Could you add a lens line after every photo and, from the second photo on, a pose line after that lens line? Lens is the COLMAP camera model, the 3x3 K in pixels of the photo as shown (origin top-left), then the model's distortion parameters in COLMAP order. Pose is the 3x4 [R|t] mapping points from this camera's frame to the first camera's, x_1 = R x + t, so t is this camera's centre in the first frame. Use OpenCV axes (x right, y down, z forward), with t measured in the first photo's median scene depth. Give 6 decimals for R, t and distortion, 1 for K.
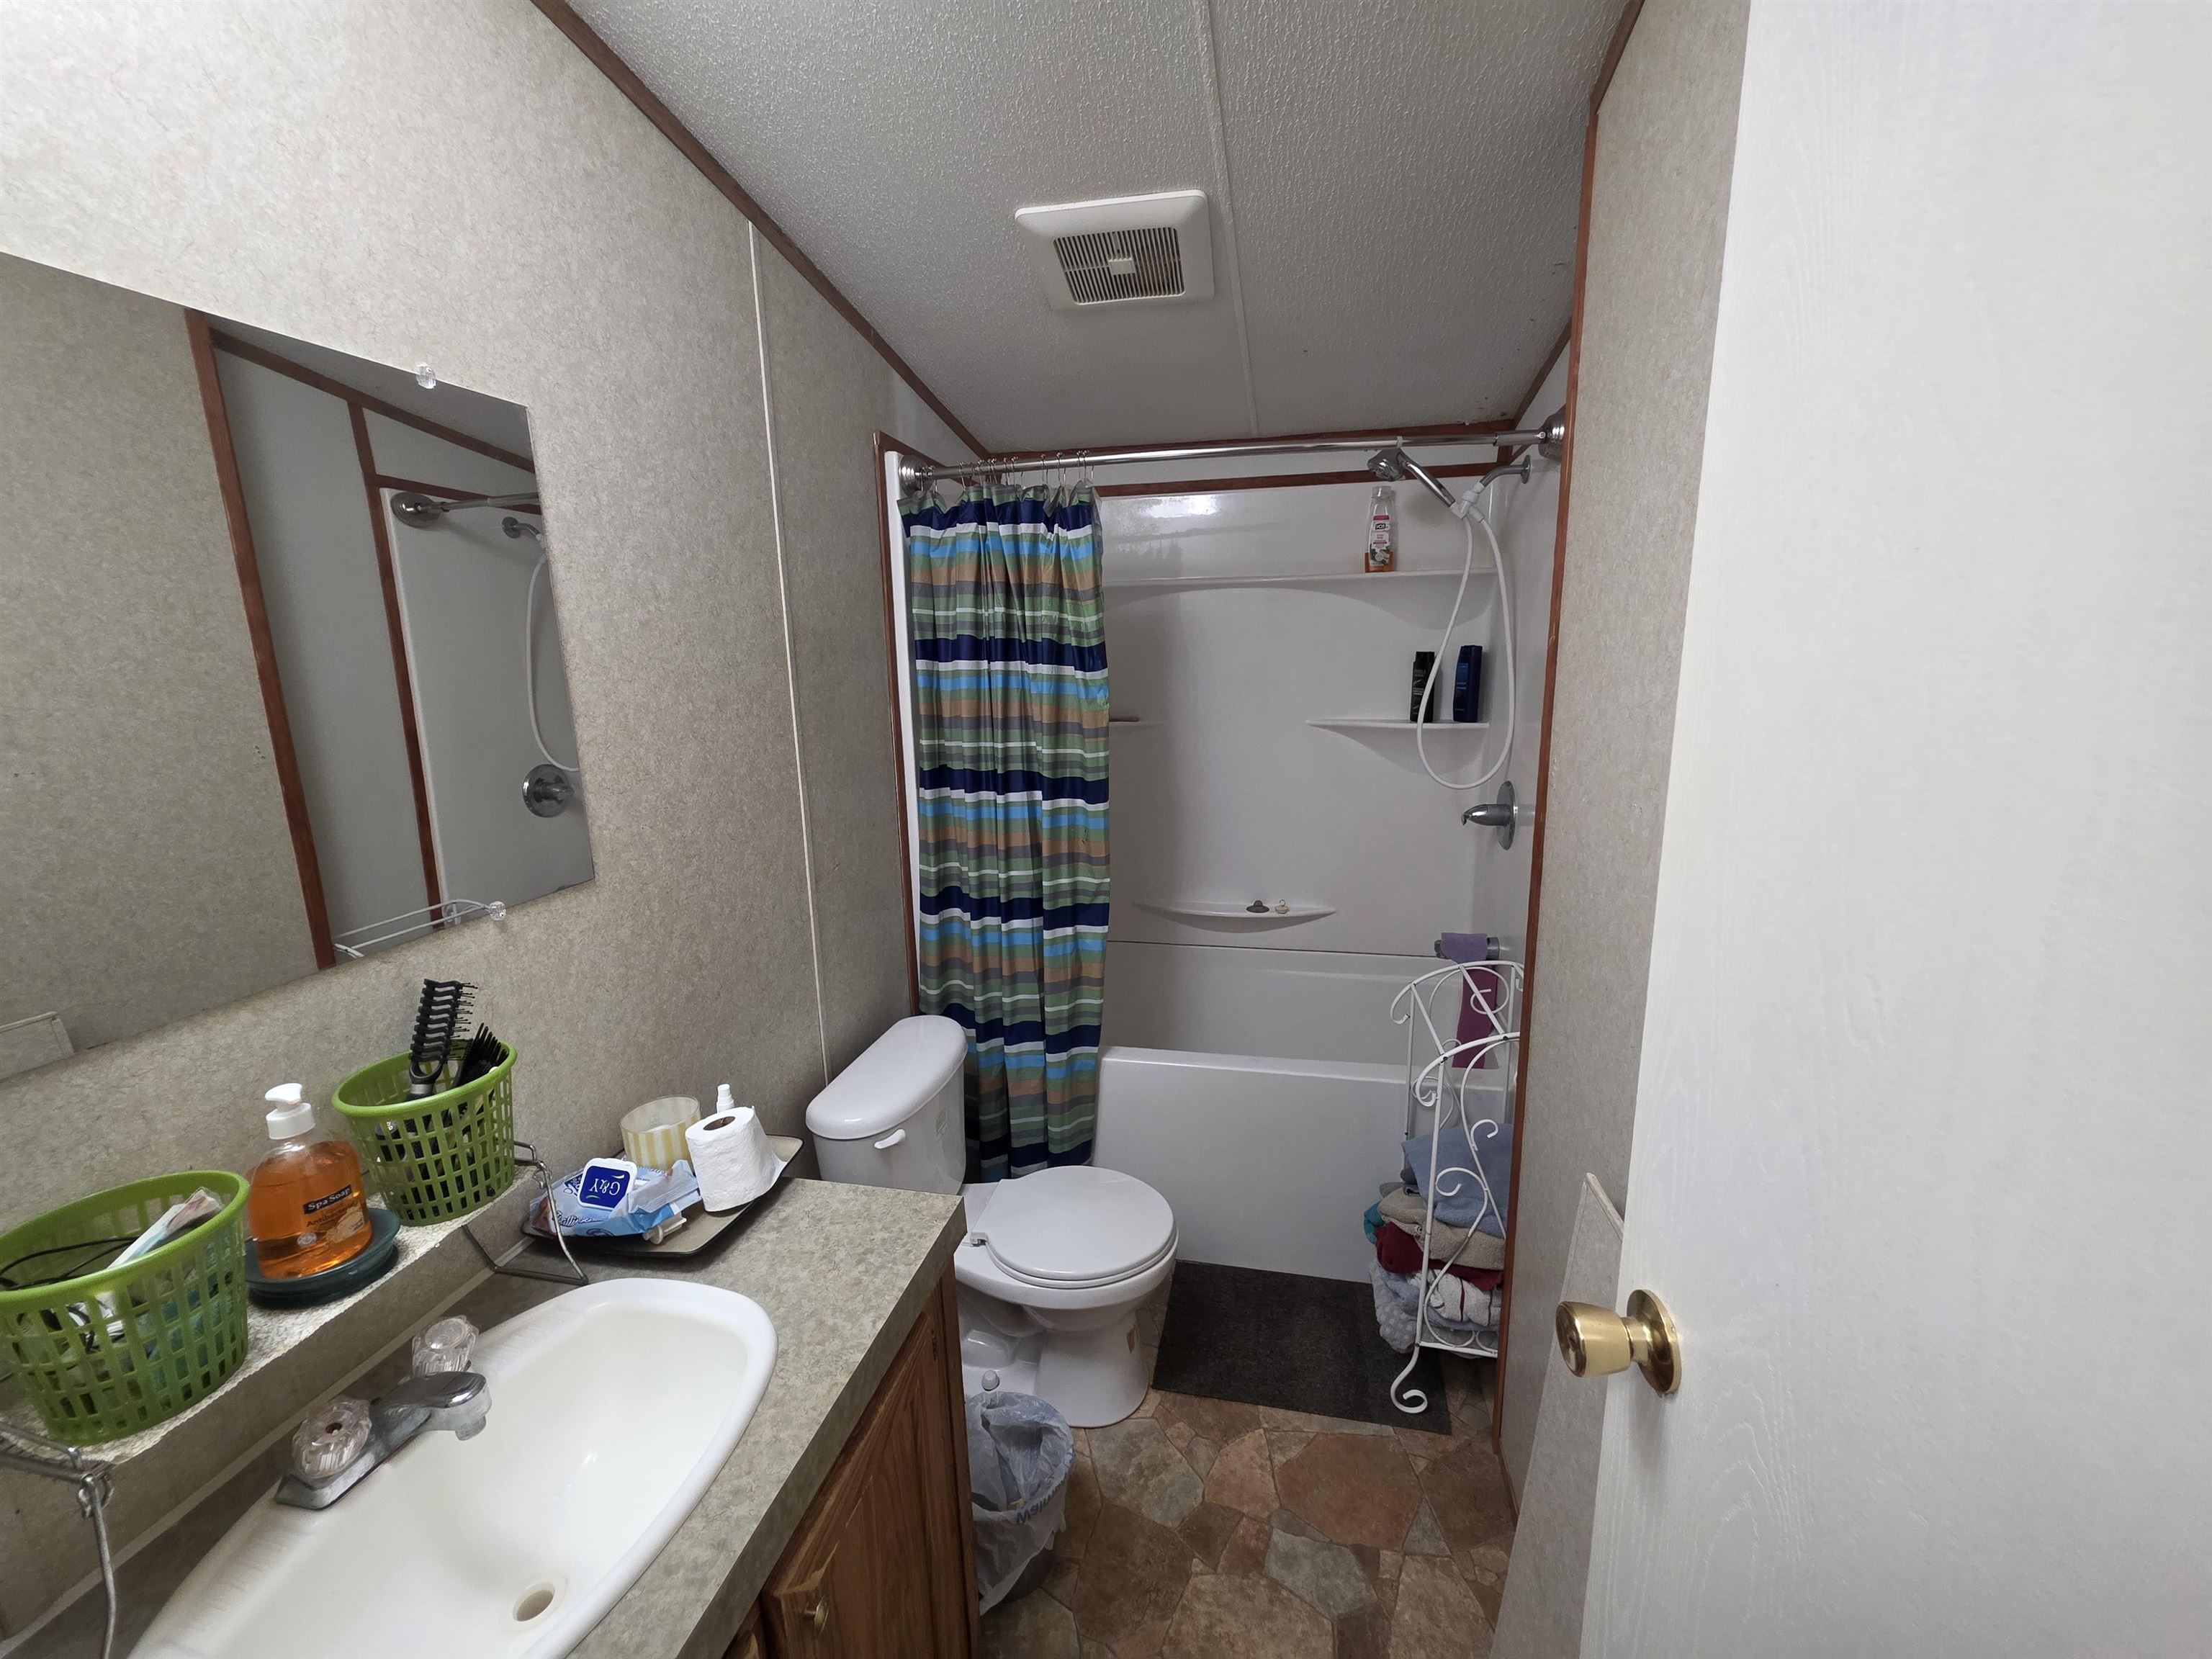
lens RADIAL K [[887.7, 0, 1115.7], [0, 887.7, 831.0], [0, 0, 1]] dist [0.002455, -0.001030]
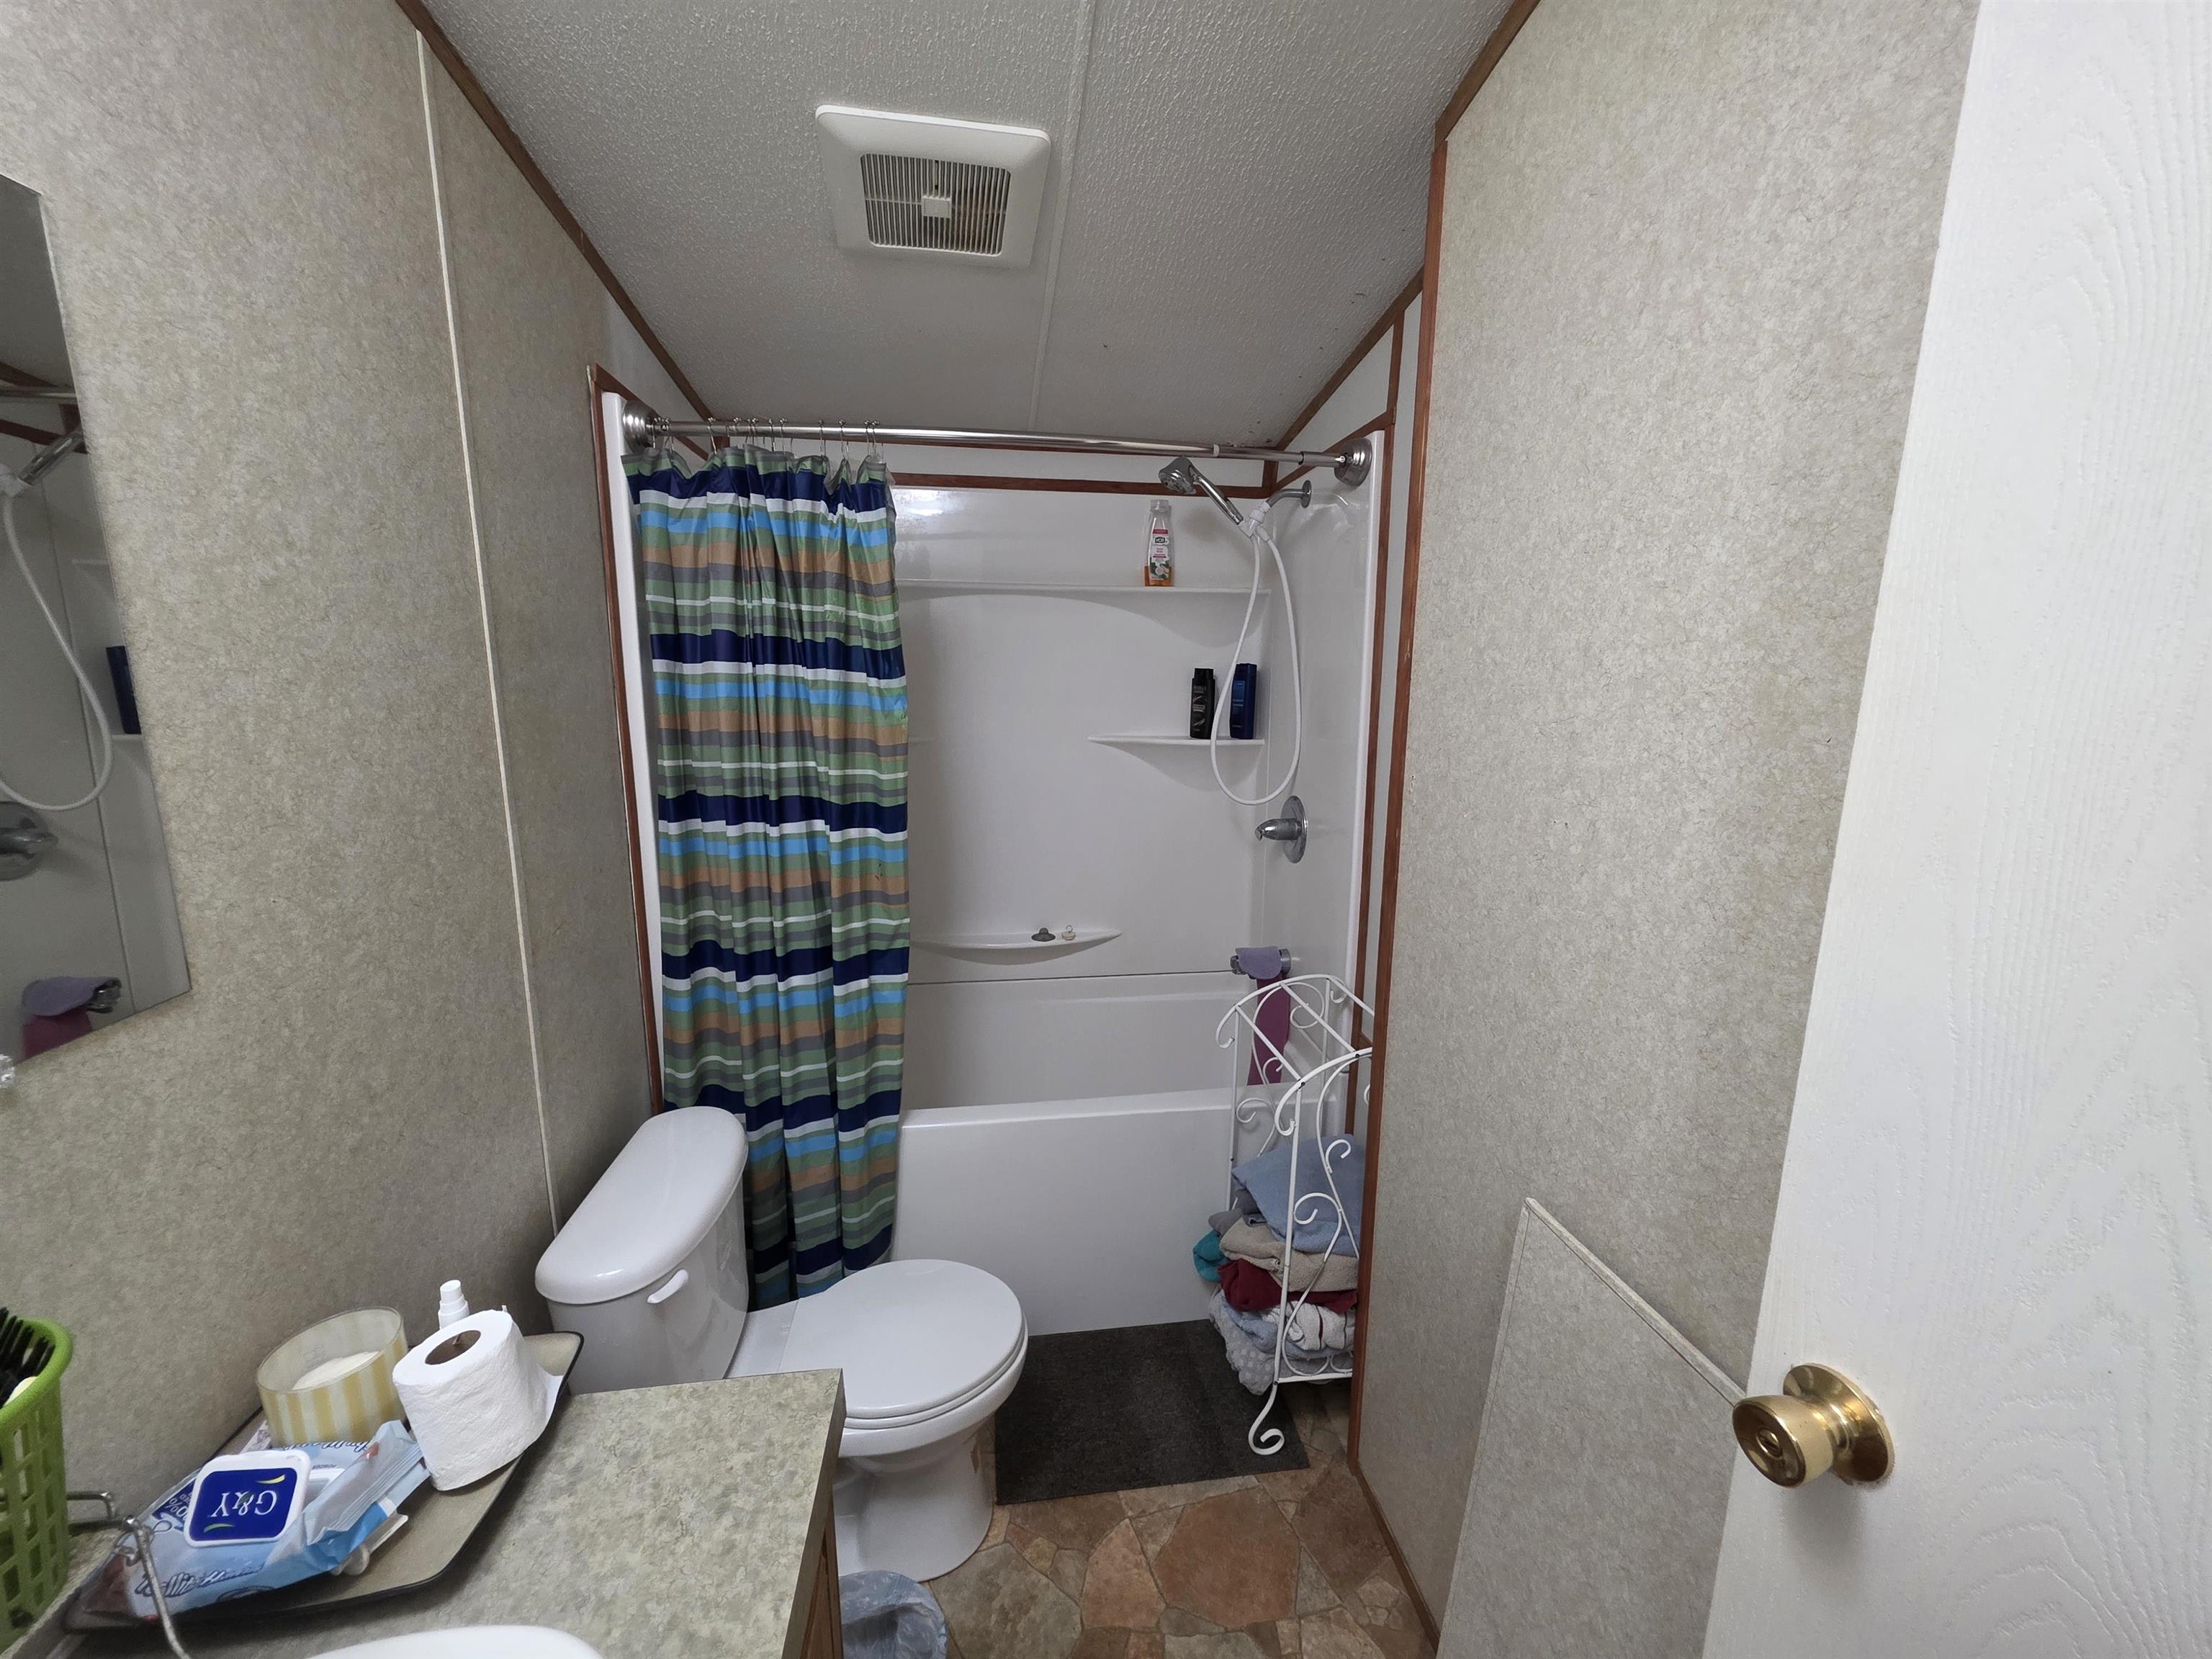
lens RADIAL K [[887.7, 0, 1115.7], [0, 887.7, 831.0], [0, 0, 1]] dist [0.002455, -0.001030]
pose [[0.939282, -0.034668, 0.341390, -0.134136], [0.041123, 0.999086, -0.011689, -0.016046], [-0.340672, 0.025019, 0.939849, 0.140795]]
